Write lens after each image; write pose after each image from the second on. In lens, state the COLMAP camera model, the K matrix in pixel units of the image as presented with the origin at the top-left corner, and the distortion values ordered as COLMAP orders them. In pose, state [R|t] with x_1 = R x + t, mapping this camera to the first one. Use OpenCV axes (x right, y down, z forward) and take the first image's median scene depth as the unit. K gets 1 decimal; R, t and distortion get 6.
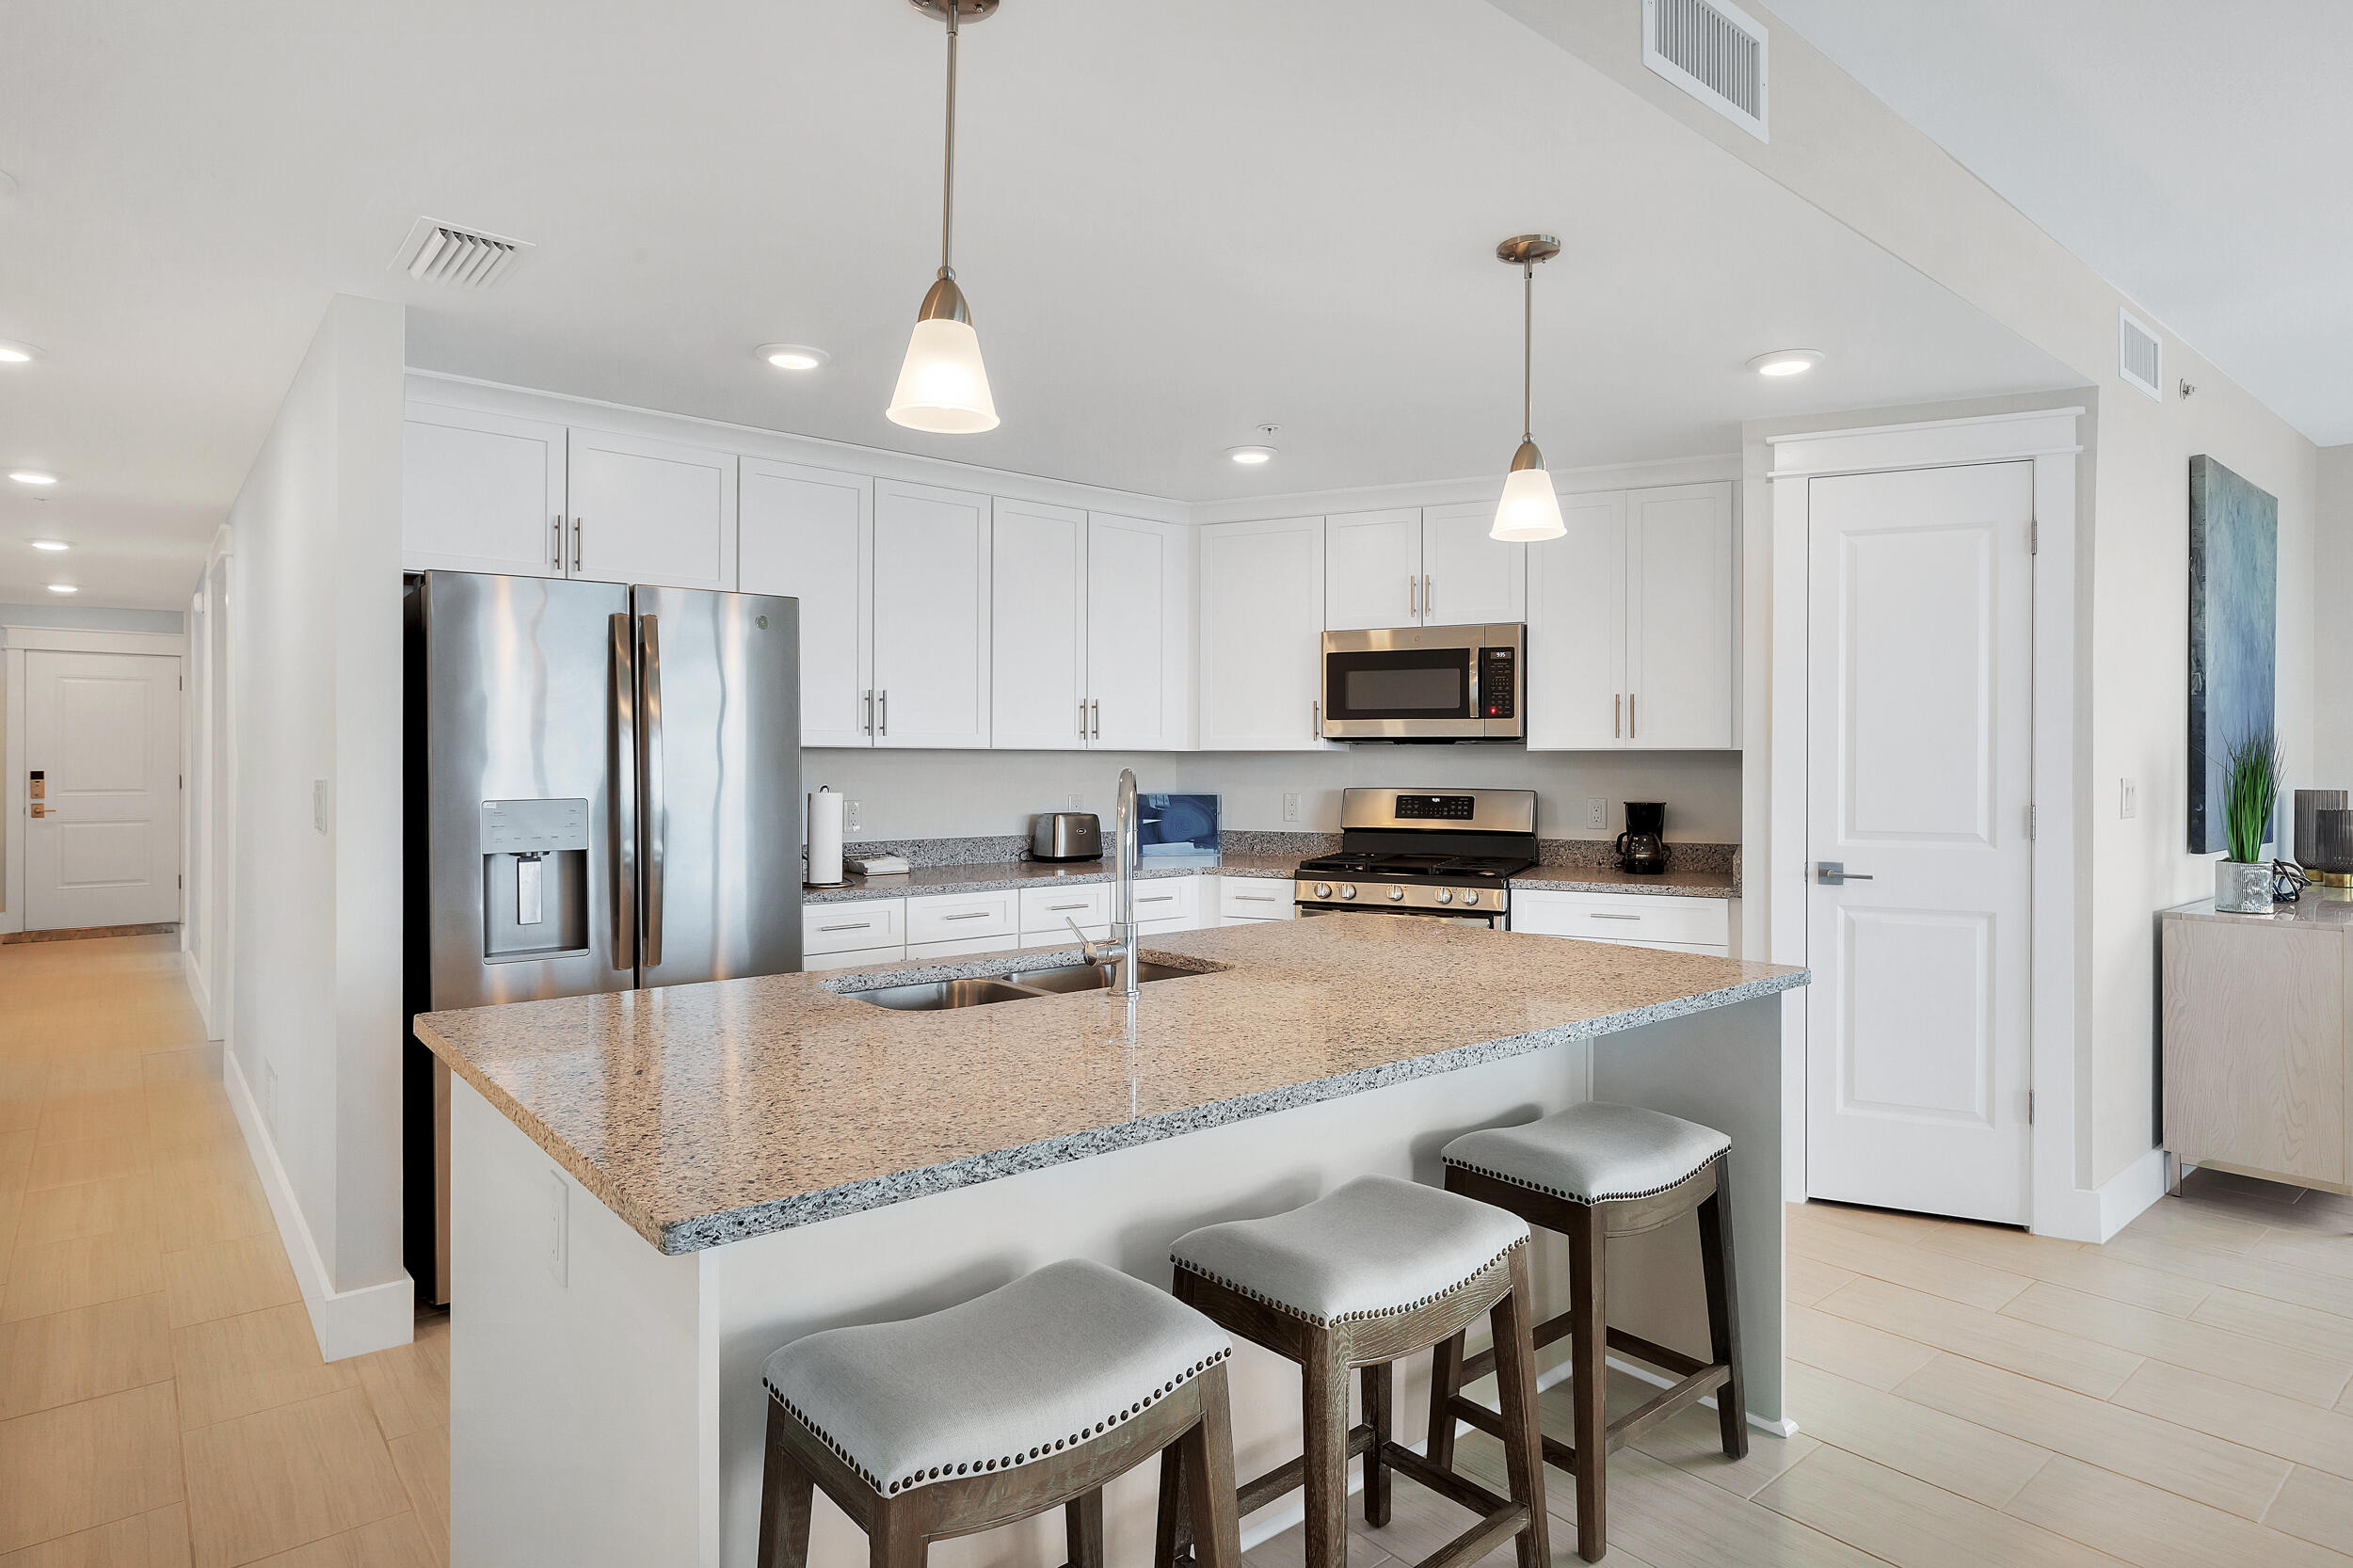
lens RADIAL K [[1278.7, 0, 1189.3], [0, 1278.7, 756.5], [0, 0, 1]] dist [0.002128, 0.000055]
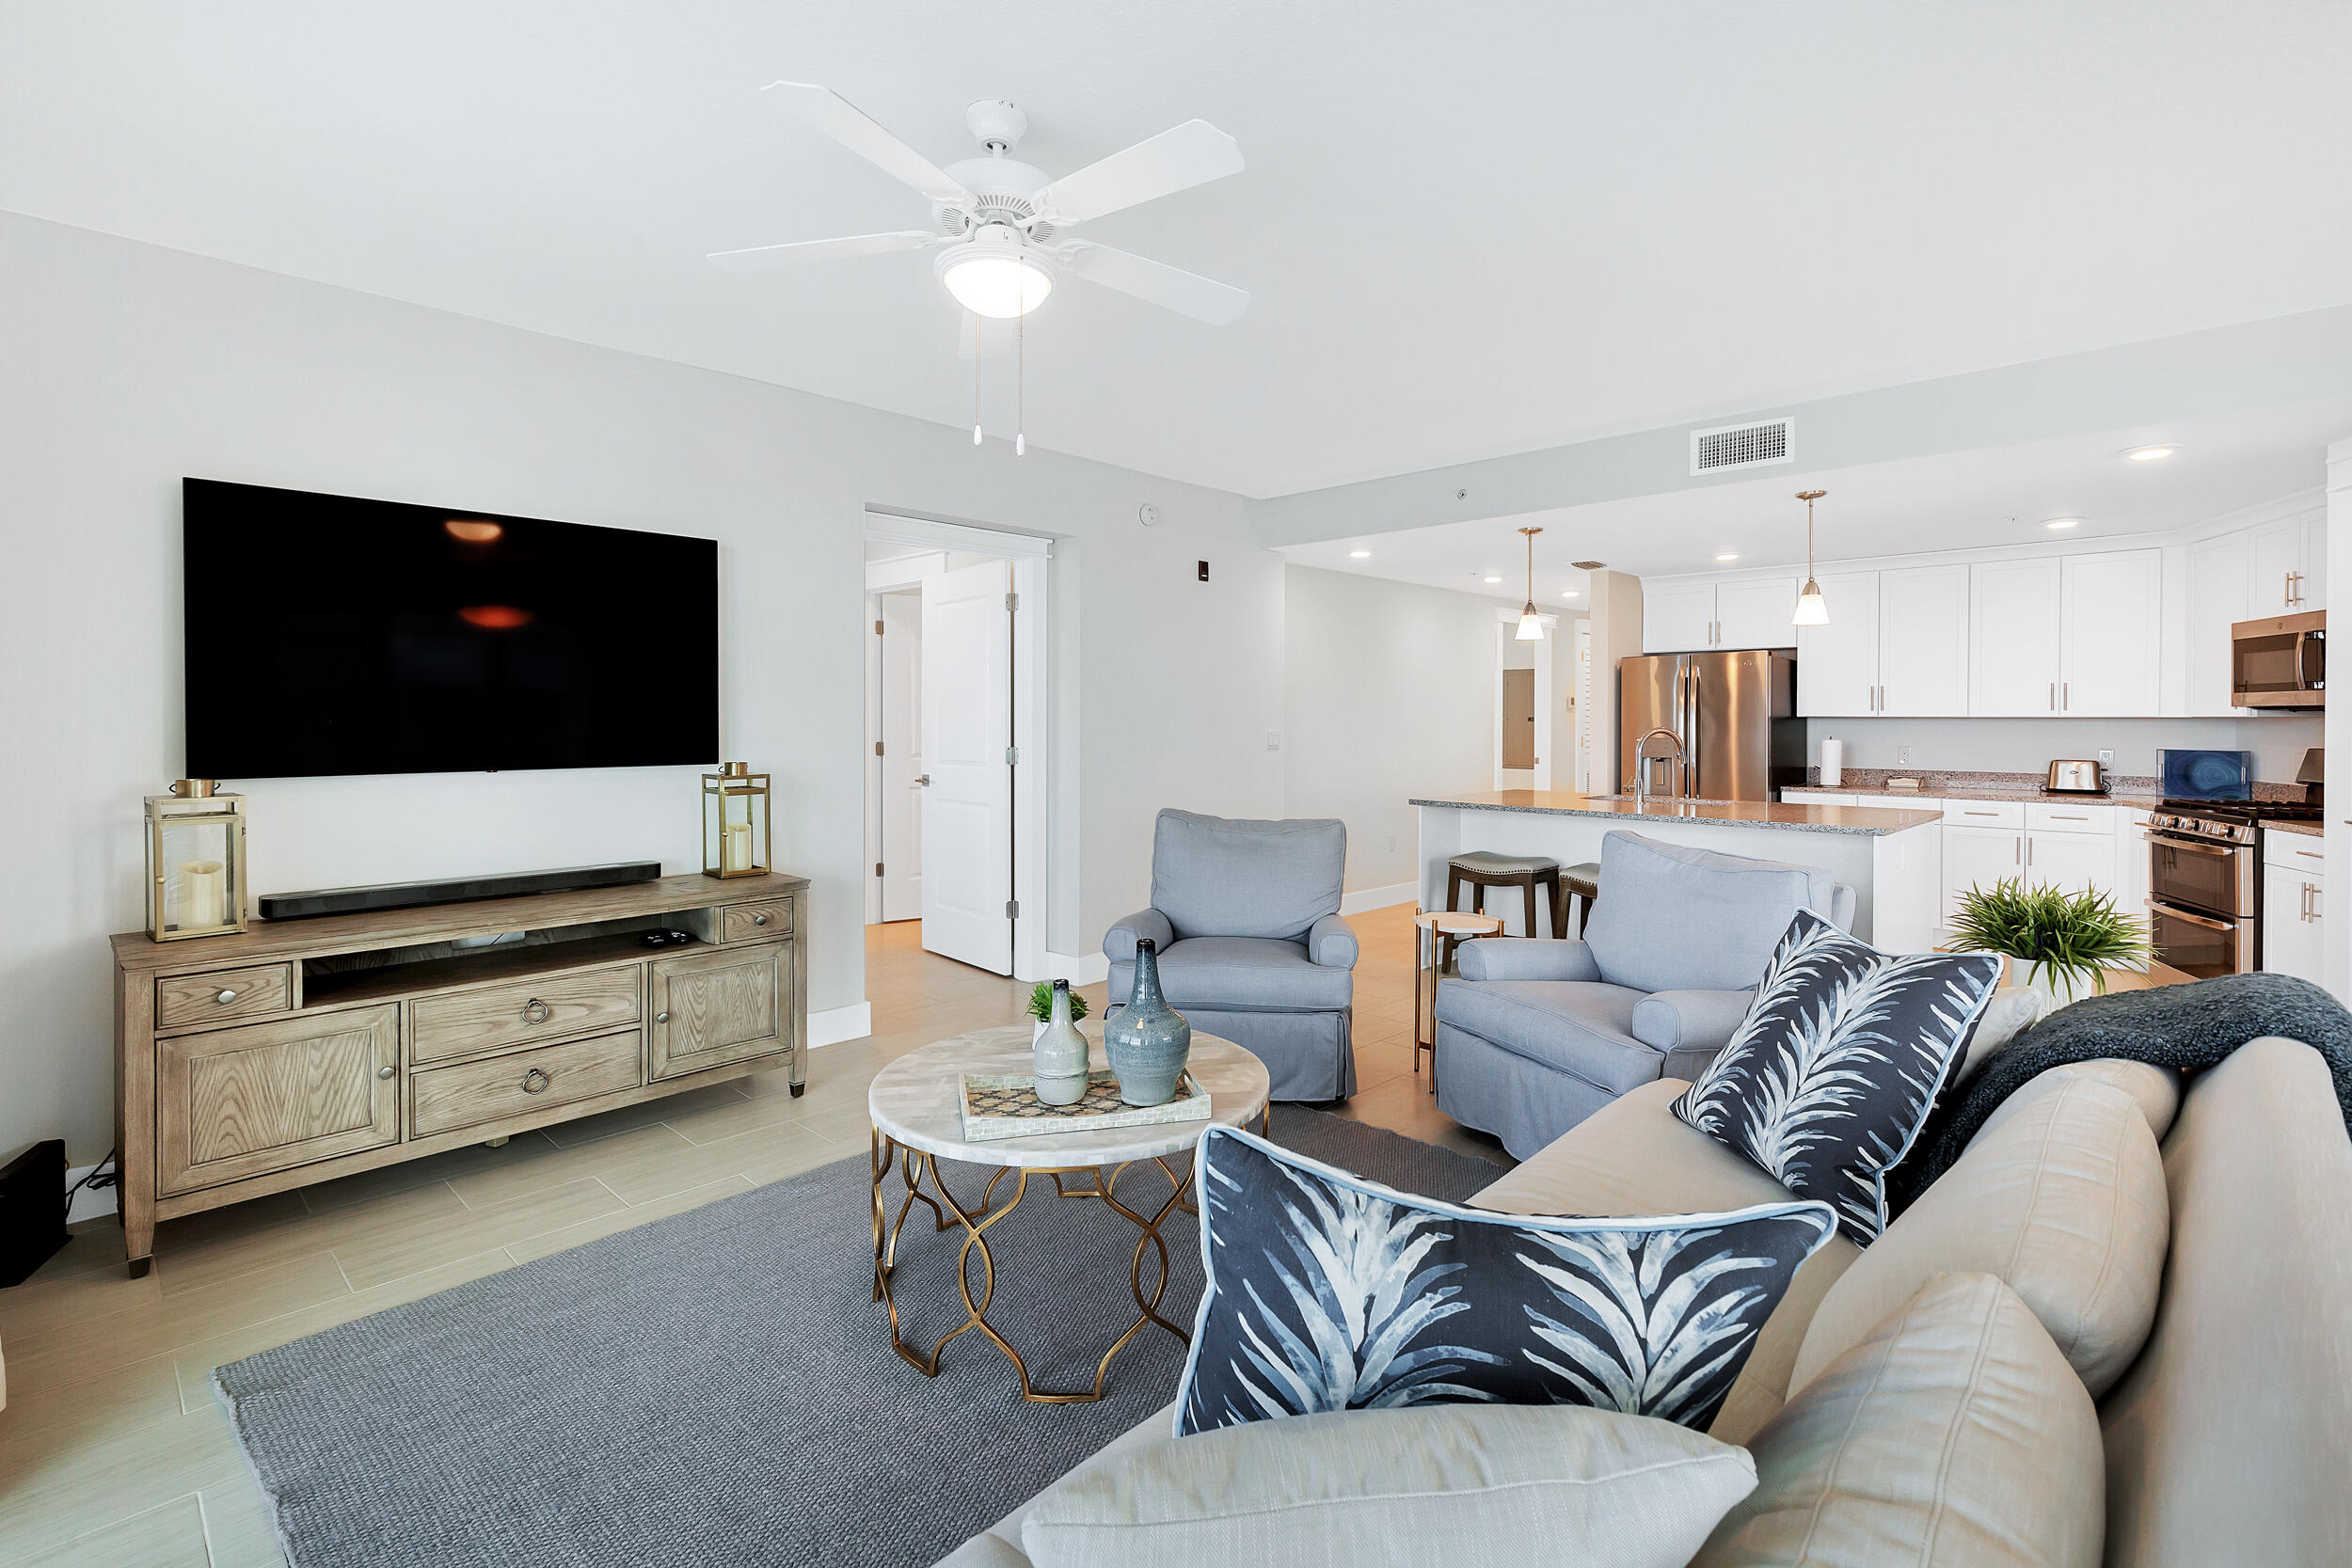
lens RADIAL K [[1077.9, 0, 1181.8], [0, 1077.9, 725.6], [0, 0, 1]] dist [0.004548, 0.000283]
pose [[0.100364, 0.004195, -0.994942, 1.128379], [0.003449, 0.999984, 0.004564, -0.004644], [0.994945, -0.003890, 0.100348, -0.149598]]
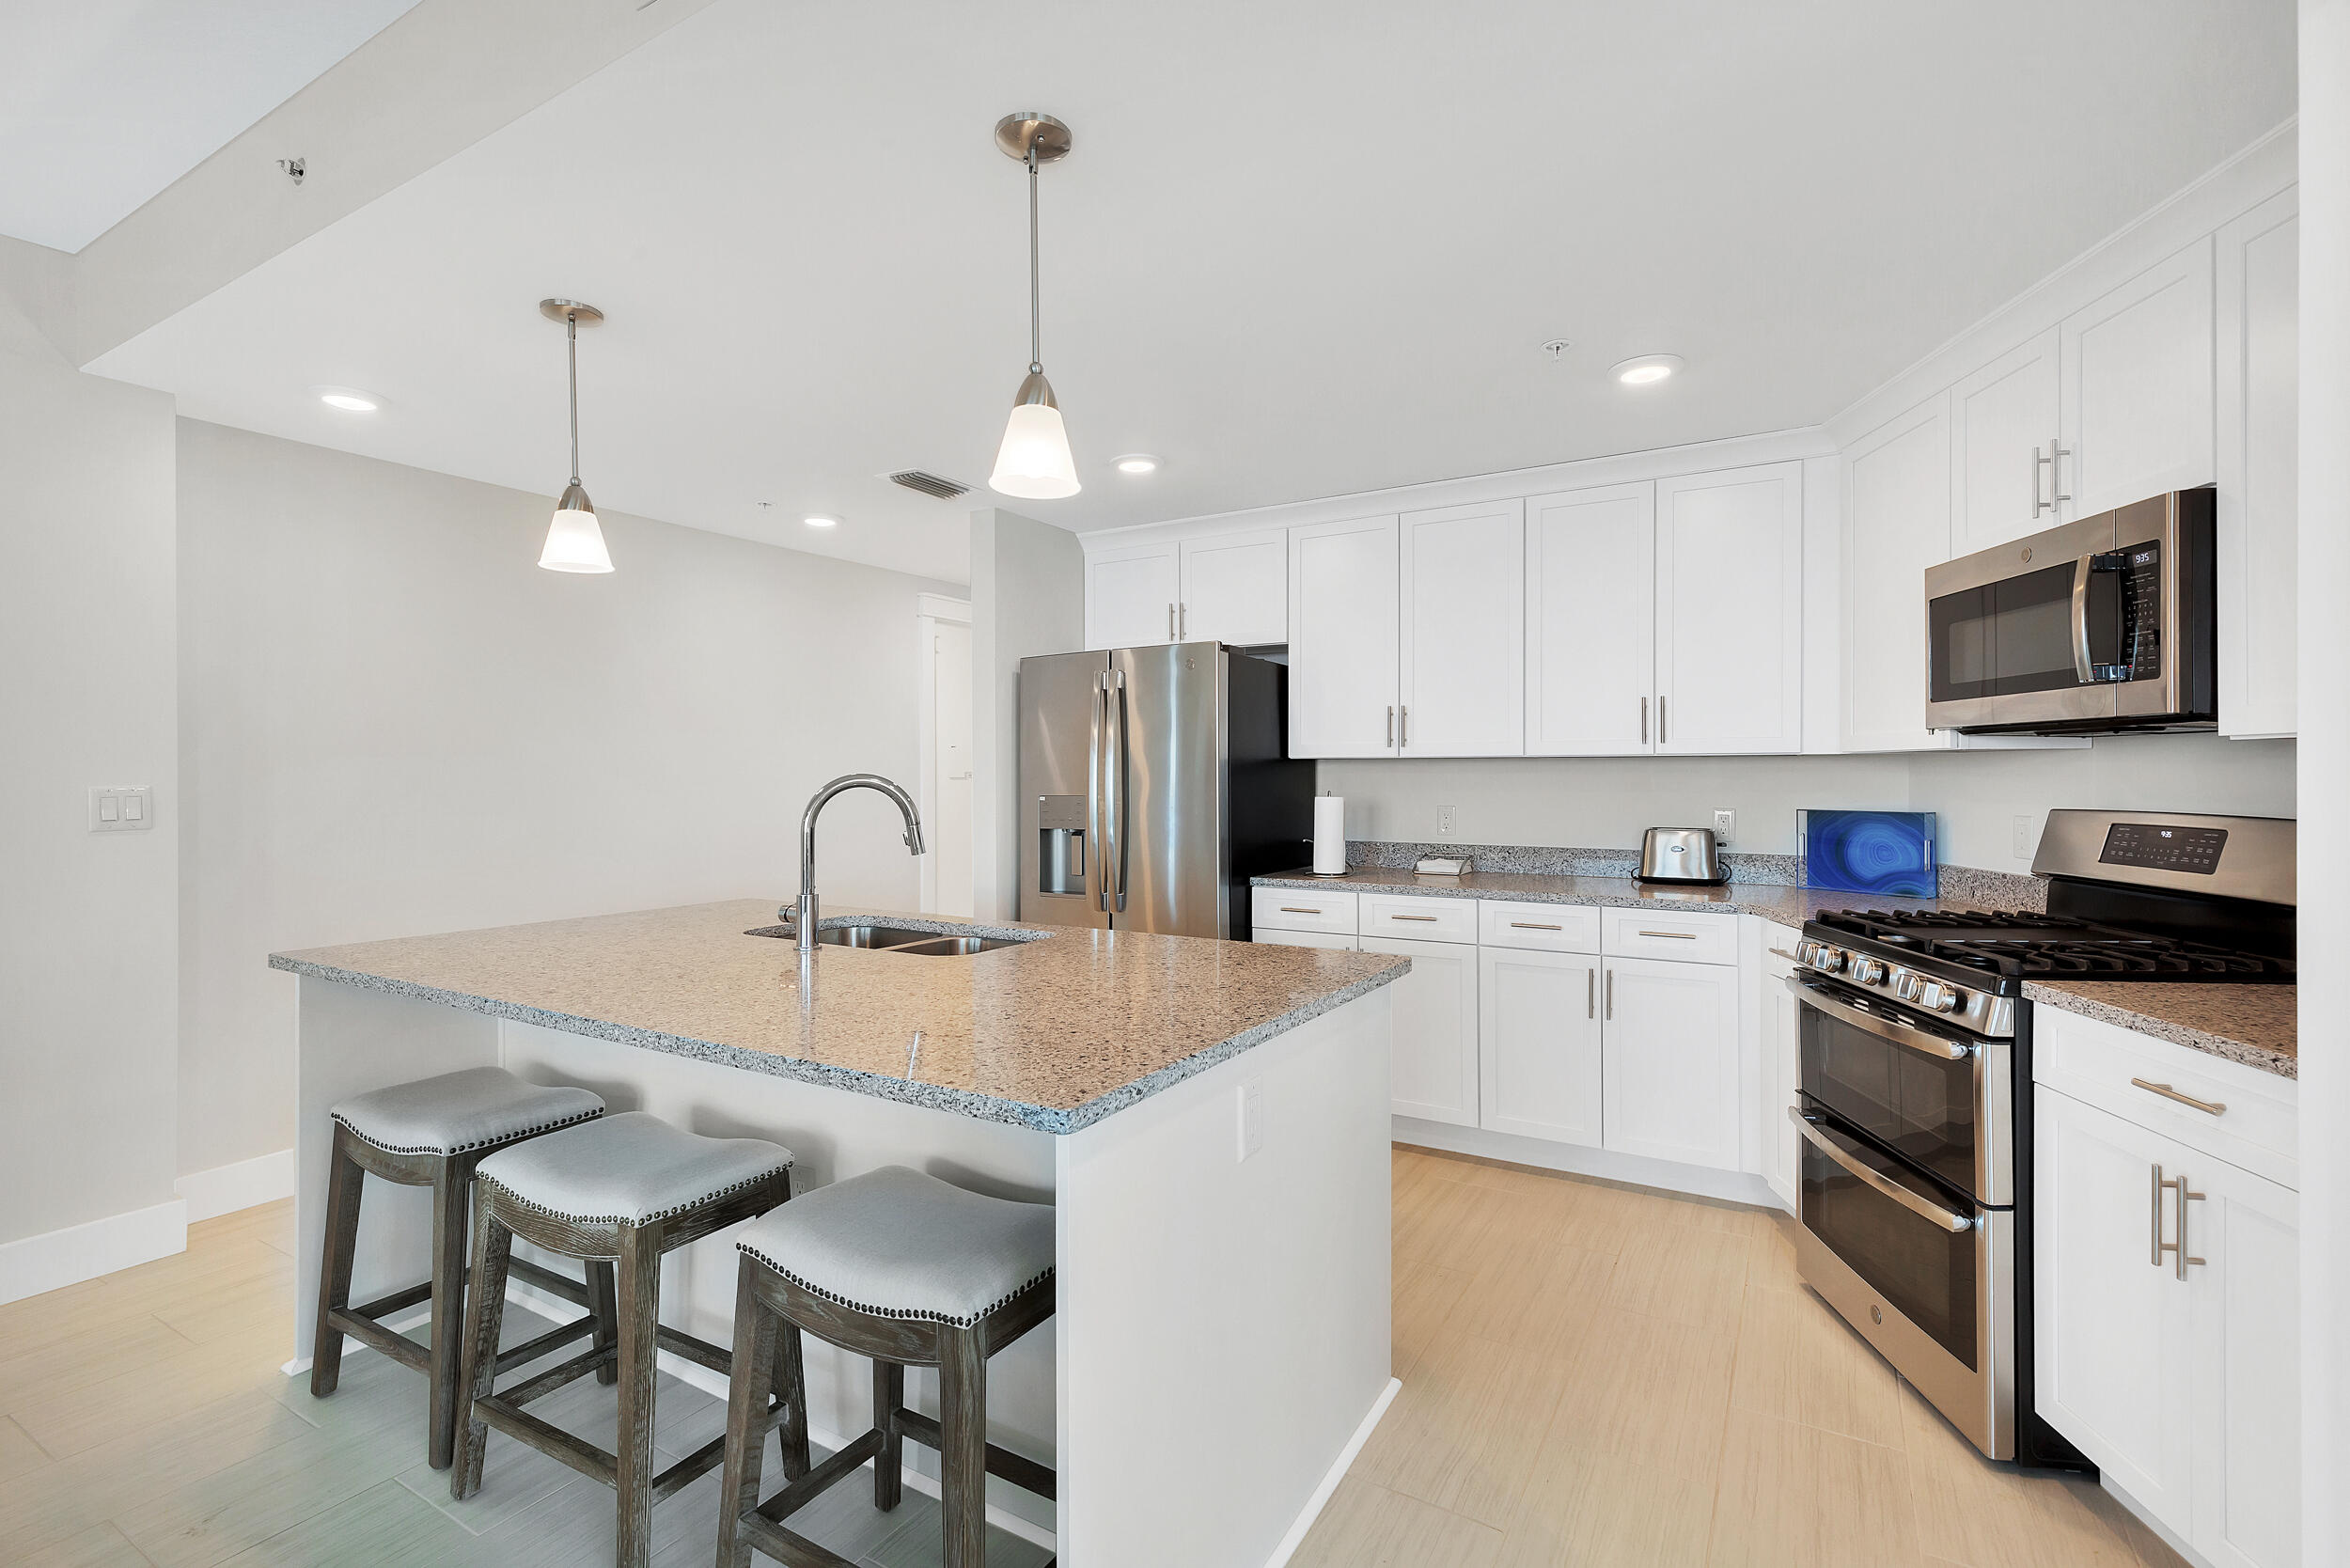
lens RADIAL K [[1065.4, 0, 1183.2], [0, 1065.4, 775.3], [0, 0, 1]] dist [0.005056, 0.000469]
pose [[0.328081, -0.001771, -0.944648, 0.525963], [0.007111, 0.999975, 0.000595, 0.005949], [0.944623, -0.006913, 0.328086, 0.485648]]
